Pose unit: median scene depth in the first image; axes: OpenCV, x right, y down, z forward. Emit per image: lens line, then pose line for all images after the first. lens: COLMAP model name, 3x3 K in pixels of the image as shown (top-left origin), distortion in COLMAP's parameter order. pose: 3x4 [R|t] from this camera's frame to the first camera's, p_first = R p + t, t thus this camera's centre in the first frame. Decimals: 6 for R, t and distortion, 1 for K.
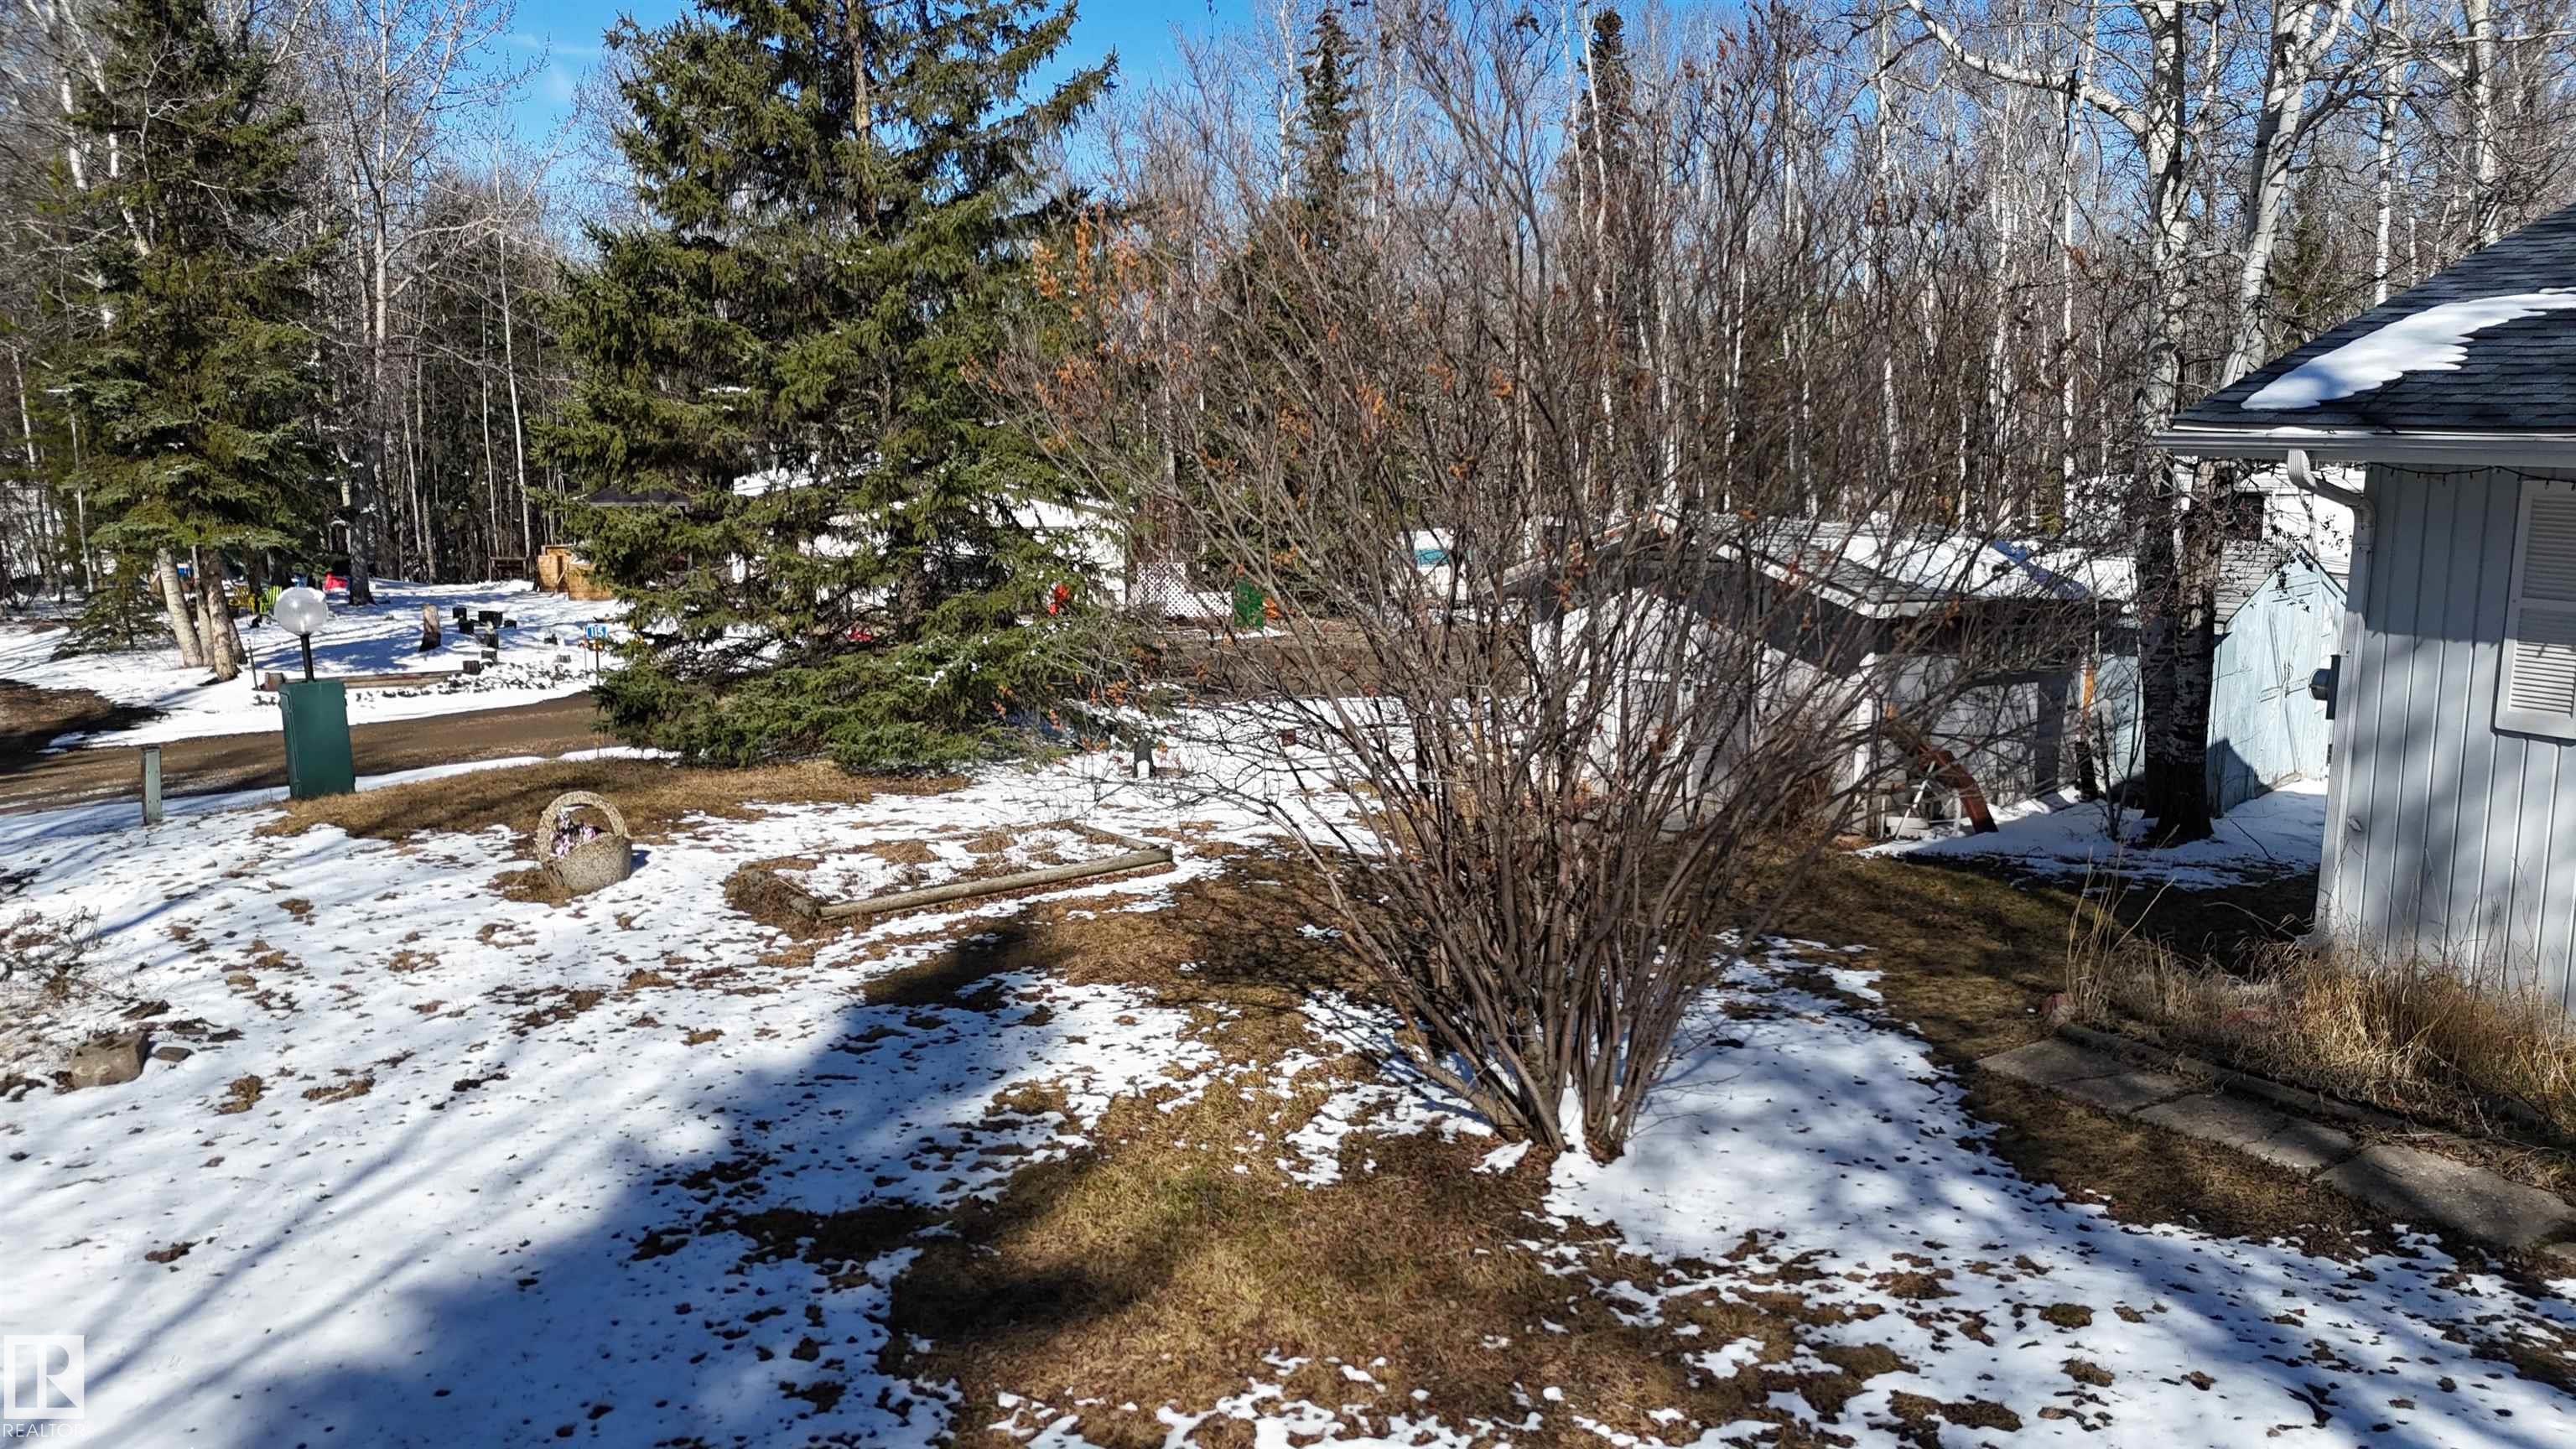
lens RADIAL K [[1885.9, 0, 1291.7], [0, 1885.9, 725.6], [0, 0, 1]] dist [0.088519, -0.091458]
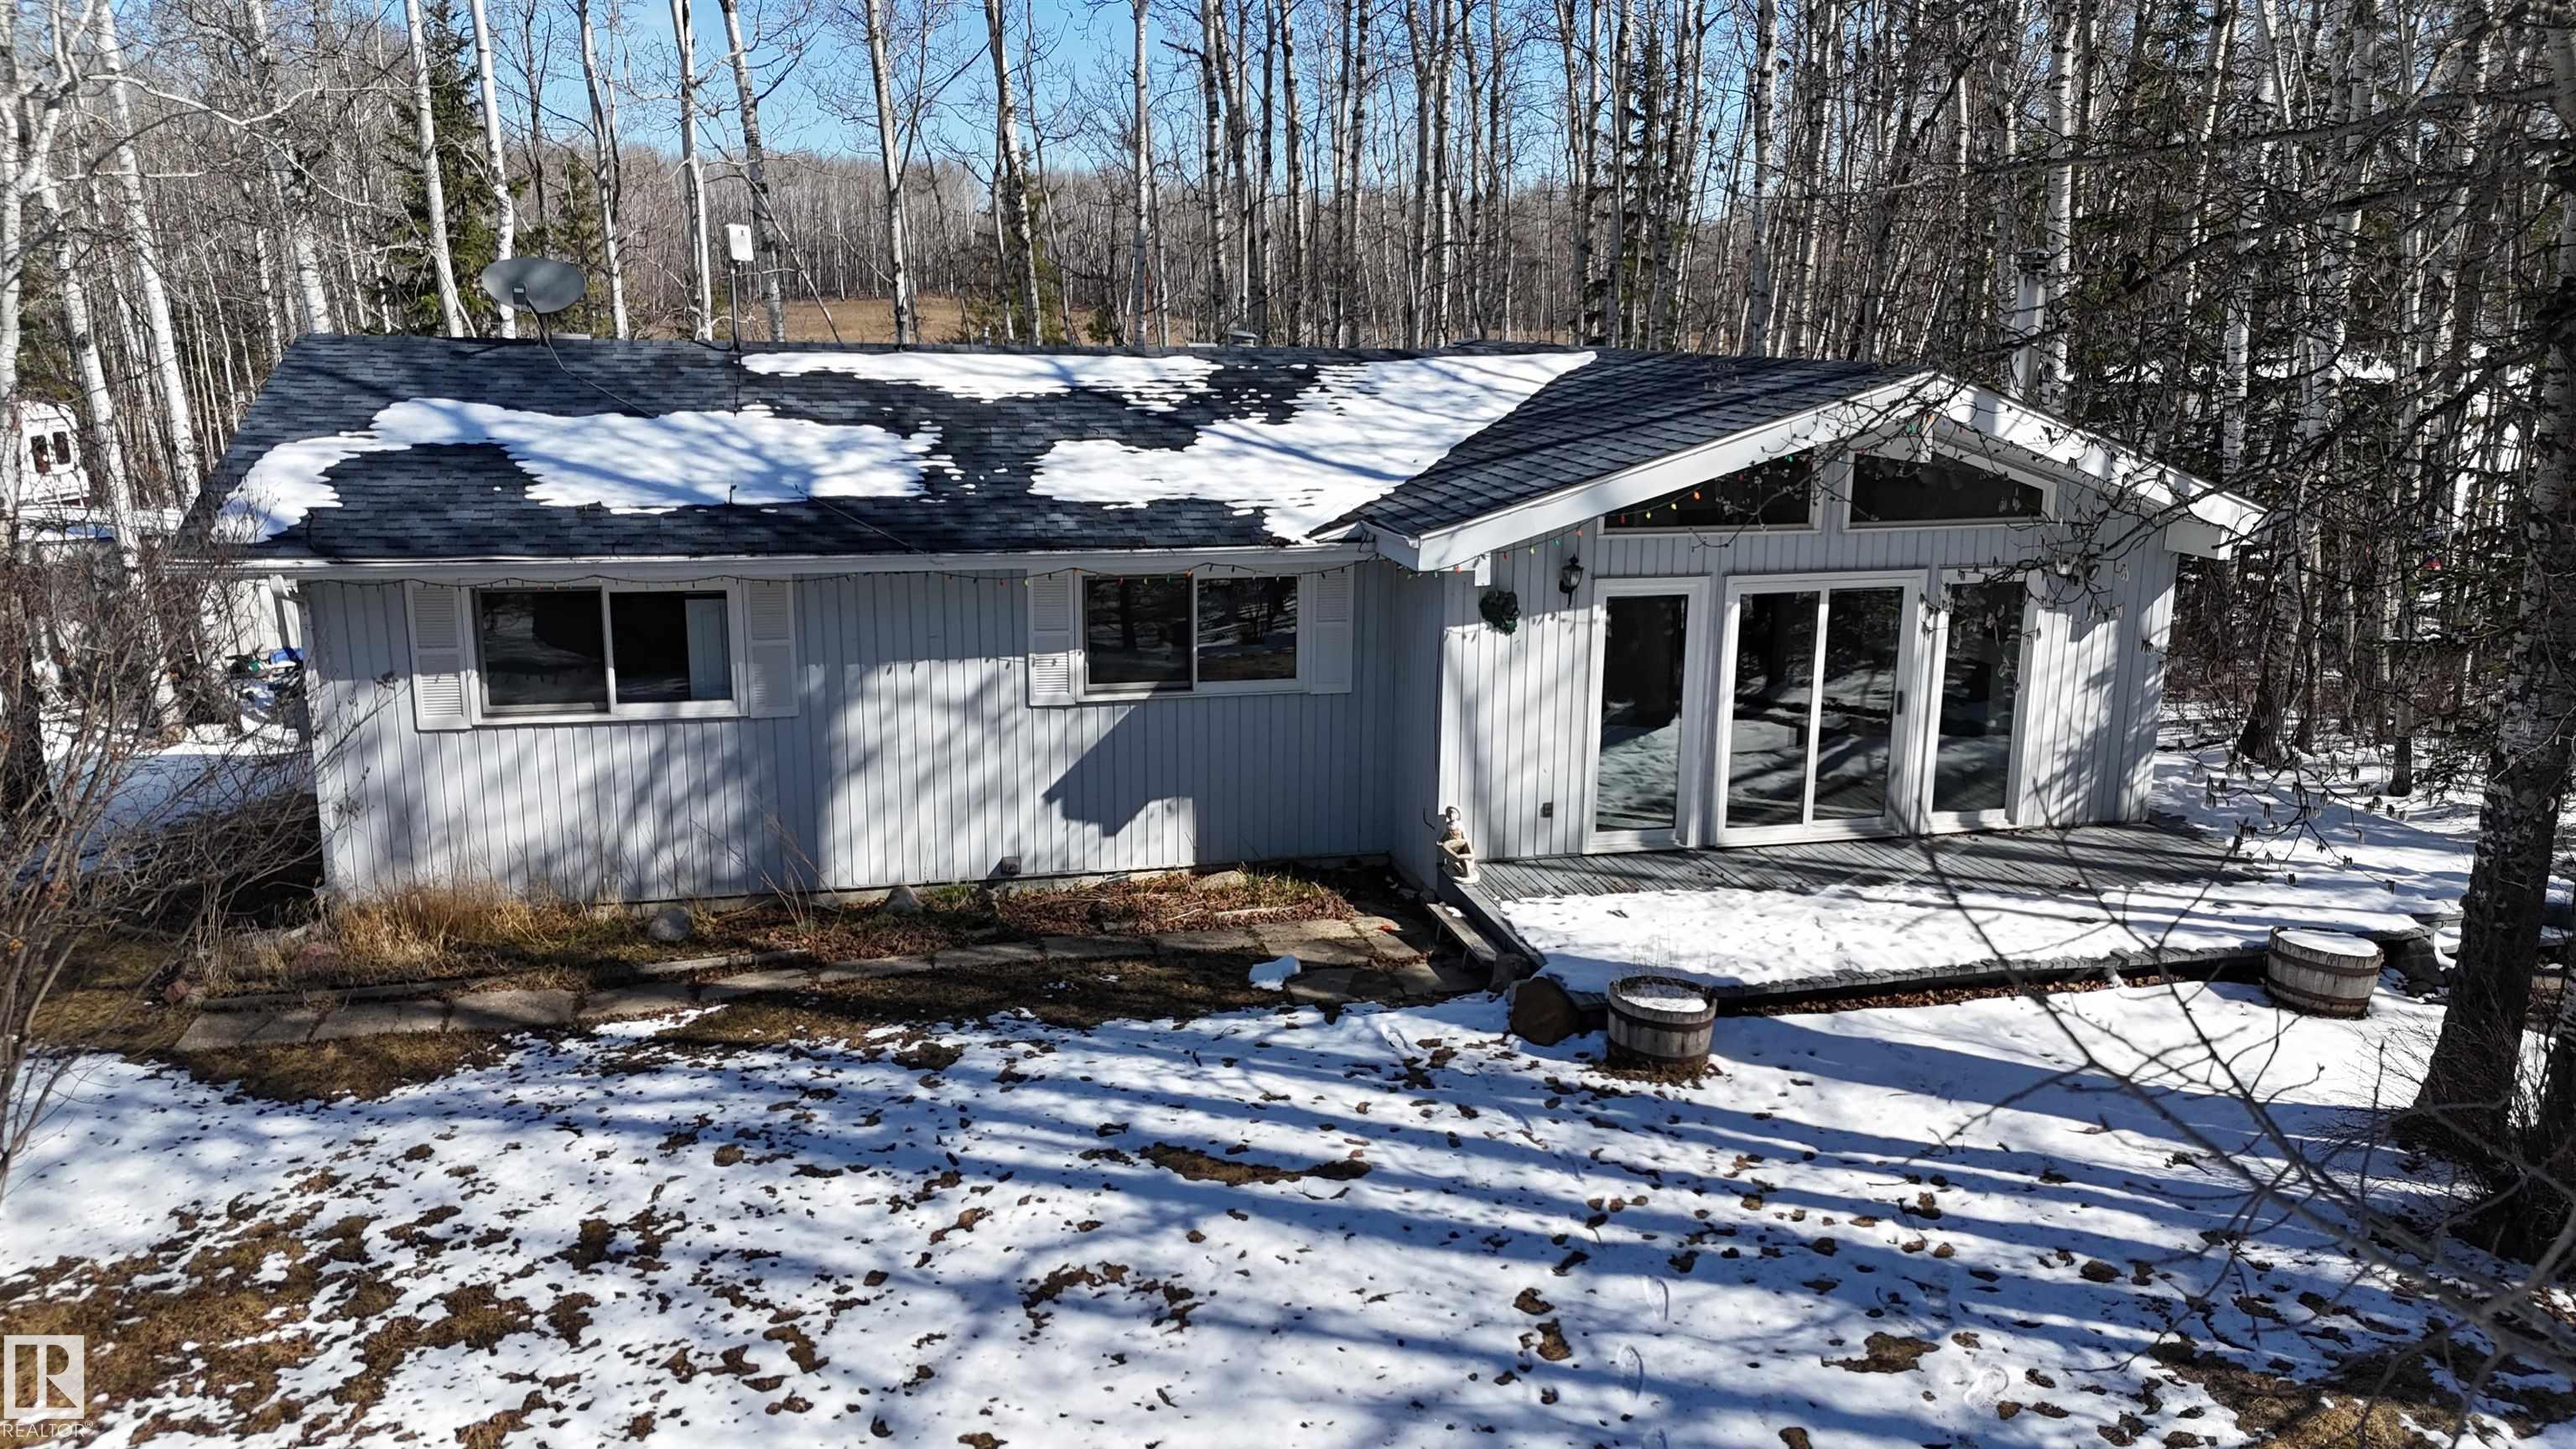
lens RADIAL K [[1885.9, 0, 1281.1], [0, 1885.9, 704.1], [0, 0, 1]] dist [0.088519, -0.091458]
pose [[0.338516, -0.203577, 0.918675, -0.693259], [0.138772, 0.976441, 0.165243, -0.214735], [-0.930671, 0.071549, 0.358792, -0.287030]]
